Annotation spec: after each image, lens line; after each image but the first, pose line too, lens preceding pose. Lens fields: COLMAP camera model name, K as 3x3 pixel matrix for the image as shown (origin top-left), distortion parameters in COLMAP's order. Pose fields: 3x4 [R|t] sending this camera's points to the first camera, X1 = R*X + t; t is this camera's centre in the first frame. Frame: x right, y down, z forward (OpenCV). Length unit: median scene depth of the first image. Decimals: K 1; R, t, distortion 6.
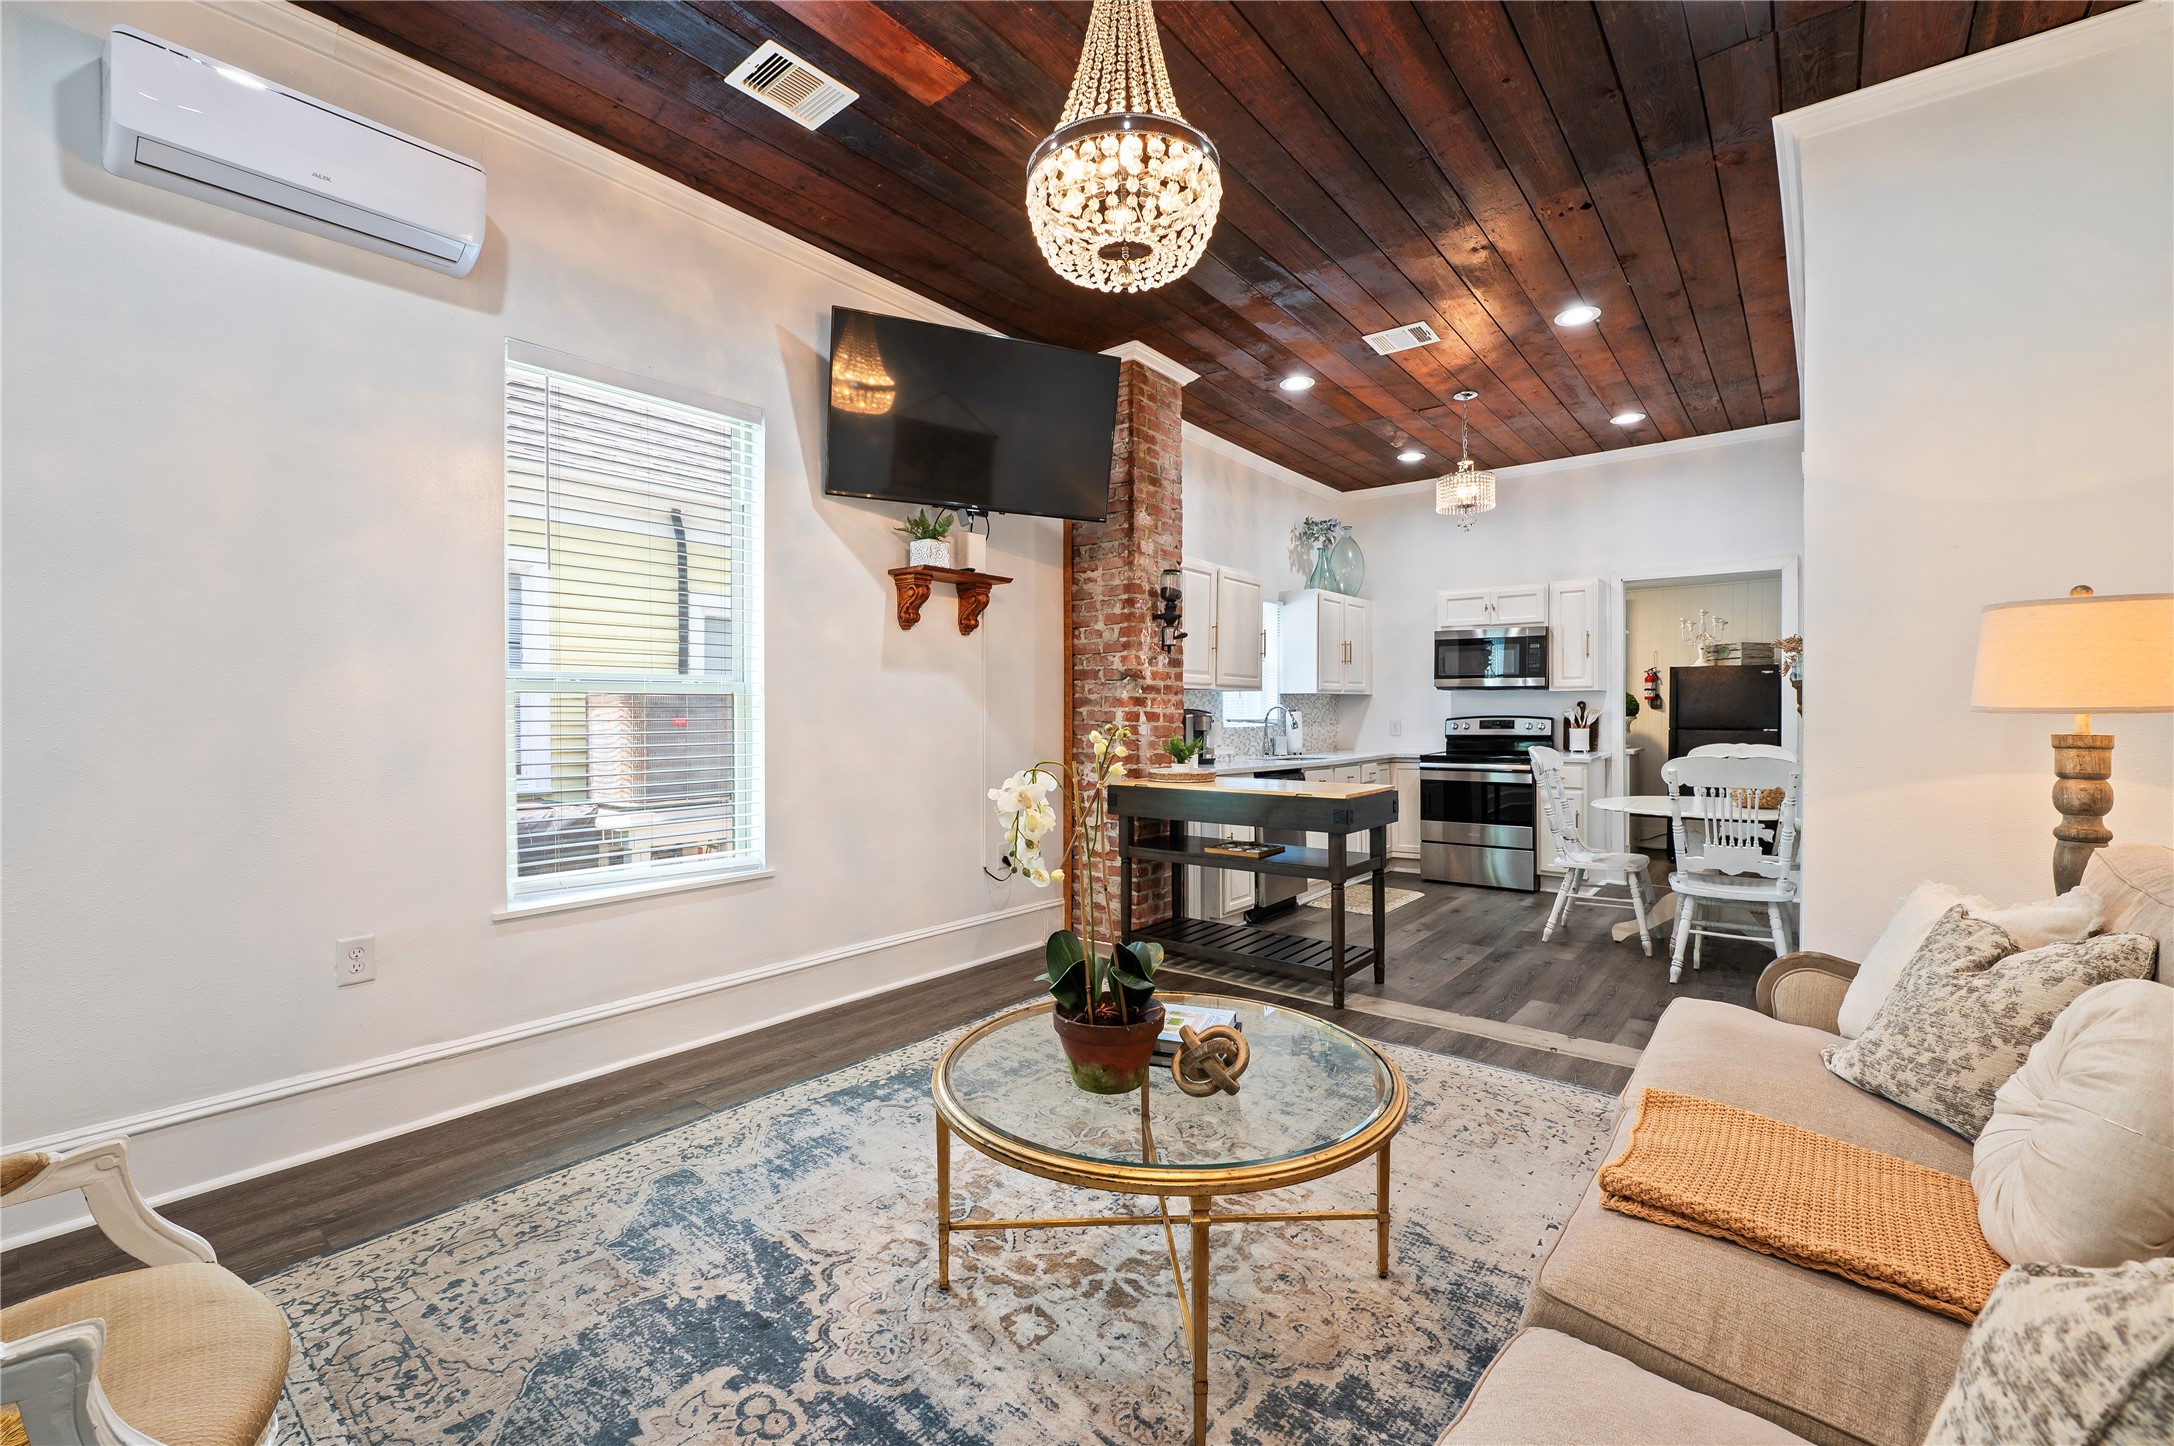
lens RADIAL K [[888.5, 0, 1113.5], [0, 888.5, 715.5], [0, 0, 1]] dist [-0.010399, -0.000174]
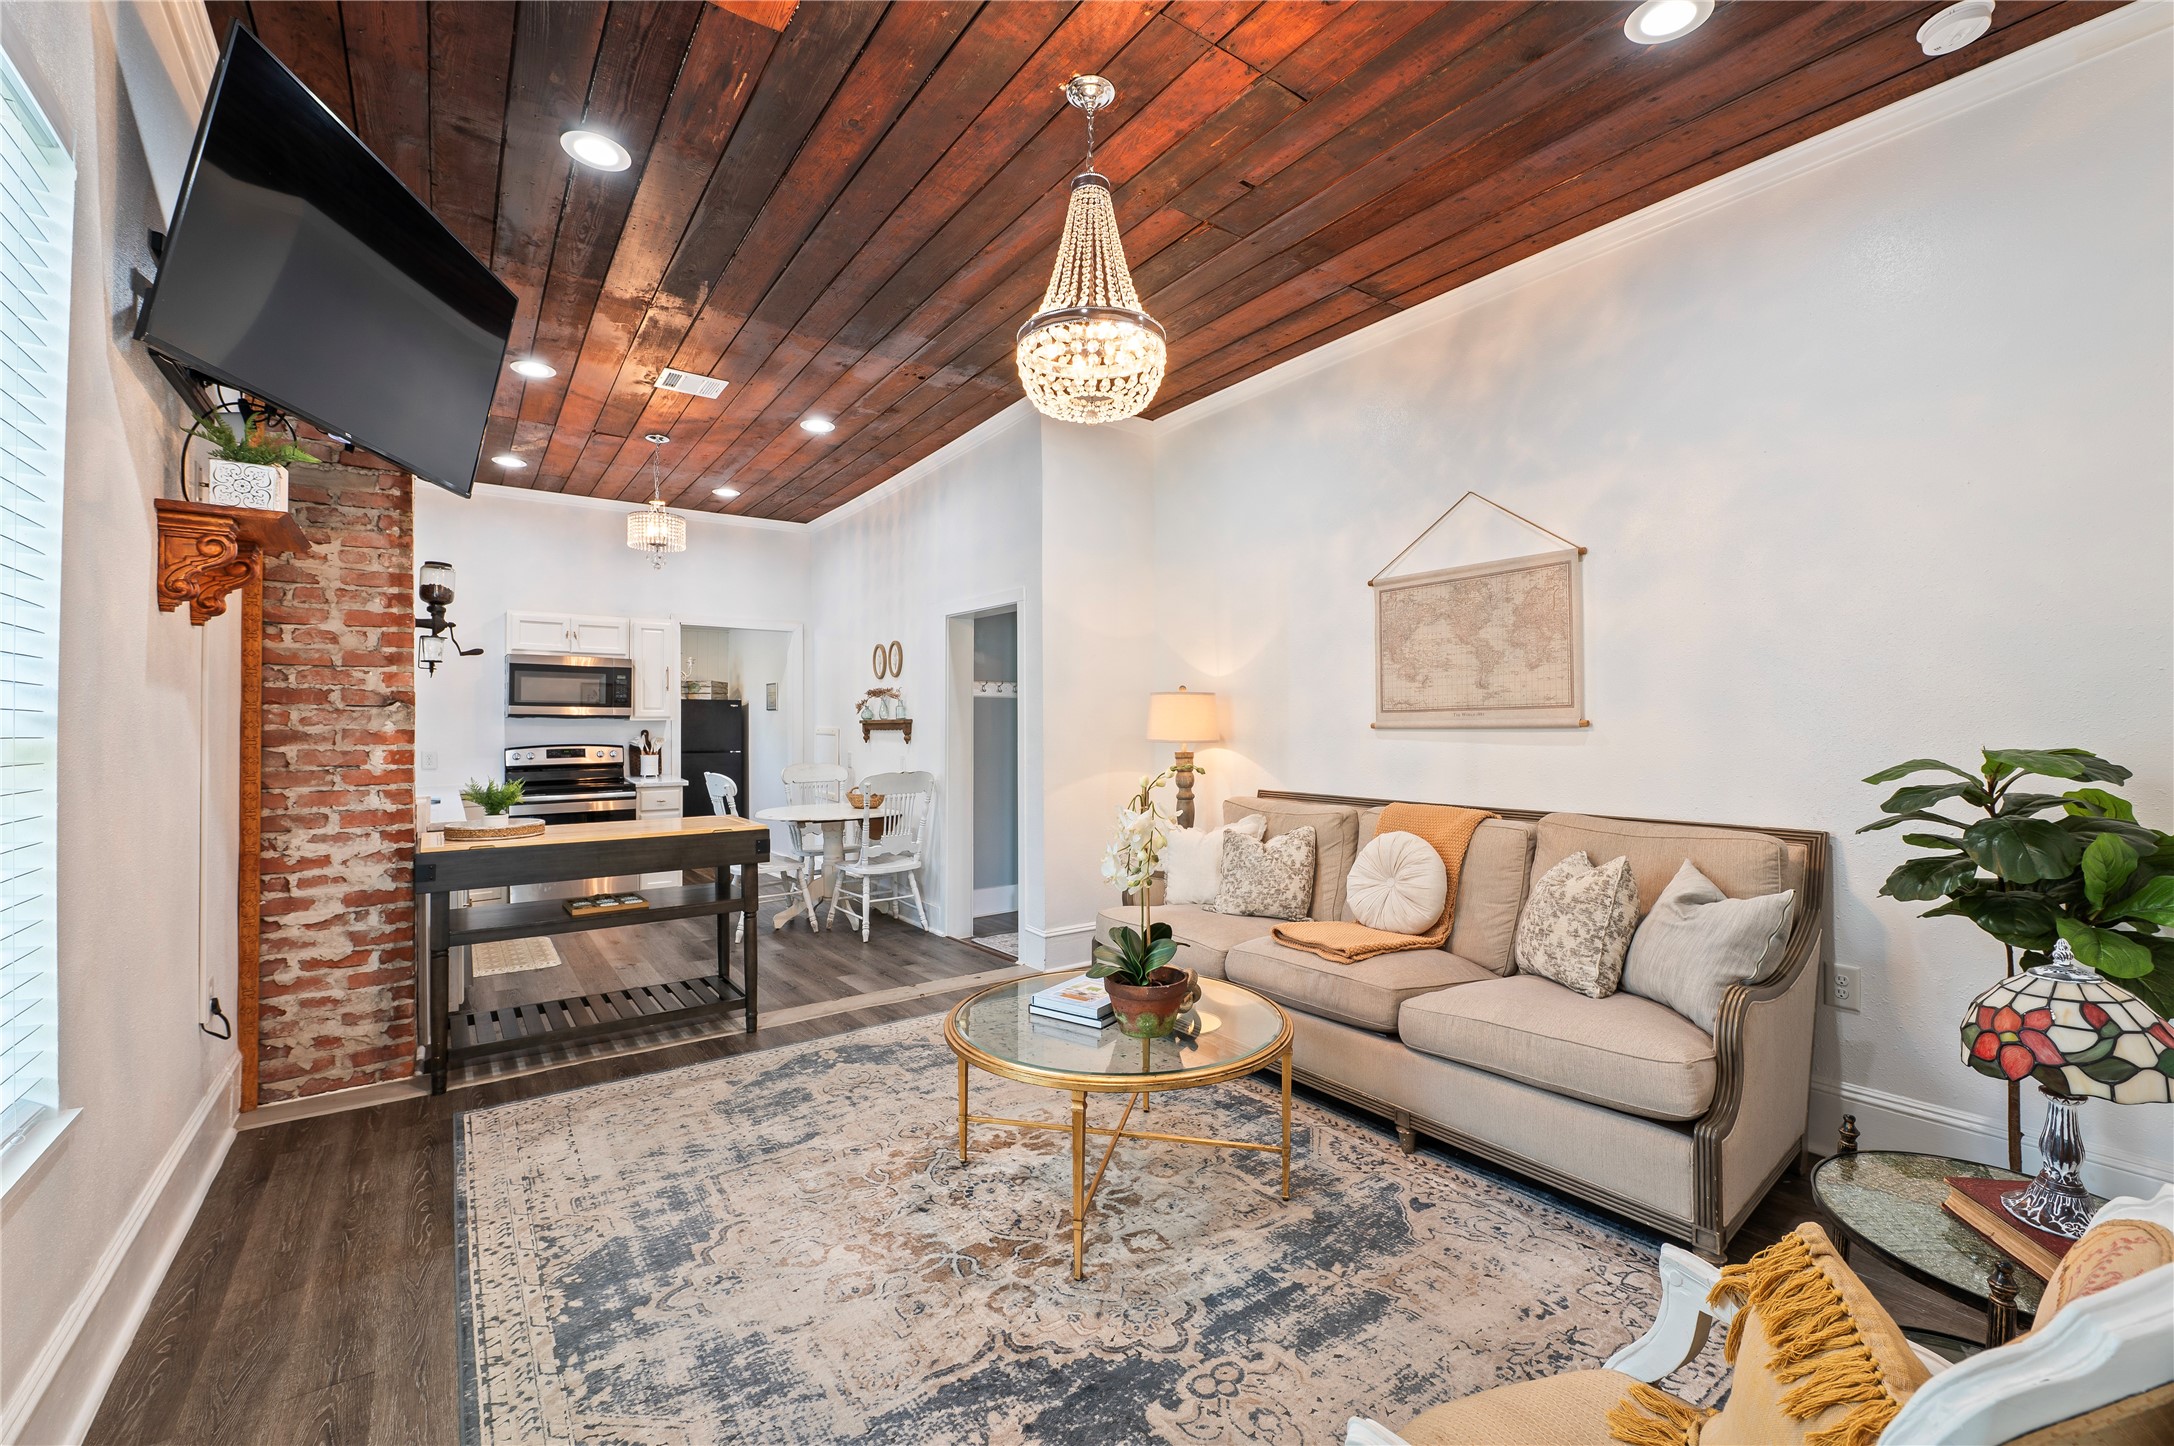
lens RADIAL K [[875.9, 0, 1072.0], [0, 875.9, 716.8], [0, 0, 1]] dist [-0.009230, -0.000158]
pose [[0.297859, 0.012133, 0.954533, -0.462243], [0.008632, 0.999844, -0.015403, -0.015051], [-0.954571, 0.012827, 0.297708, 0.249609]]
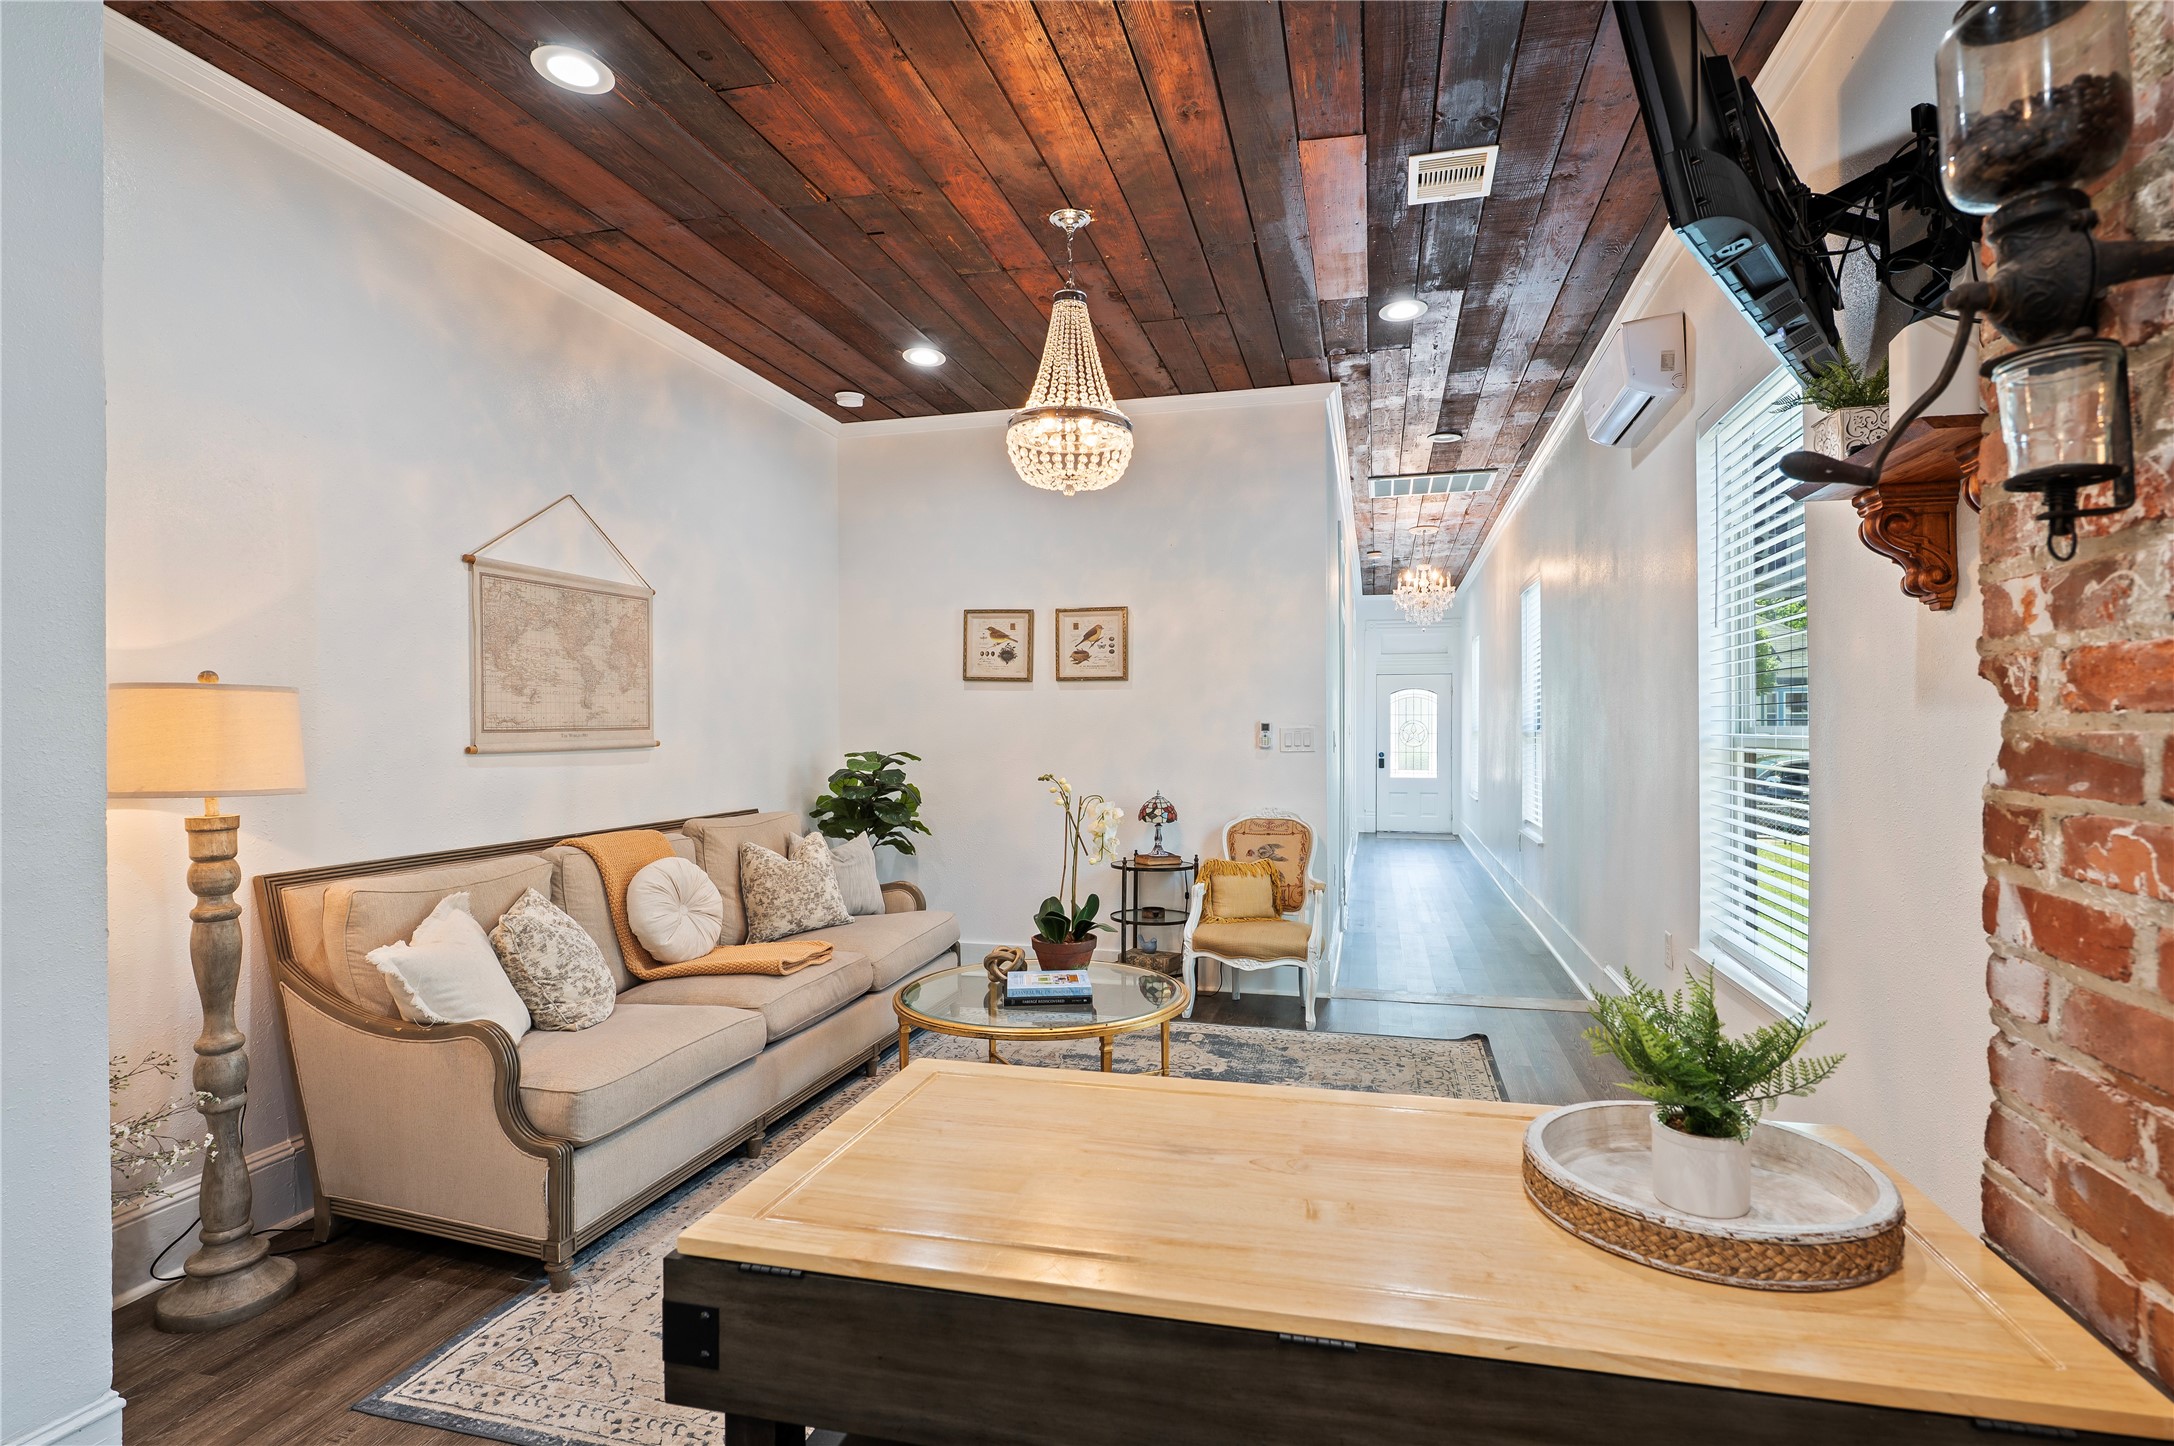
lens RADIAL K [[1072.4, 0, 1087.0], [0, 1072.4, 723.0], [0, 0, 1]] dist [-0.012369, -0.000440]
pose [[-0.926948, 0.010271, -0.375050, 0.259455], [0.009895, 0.999947, 0.002928, -0.033108], [0.375060, -0.000997, -0.927000, 1.048306]]
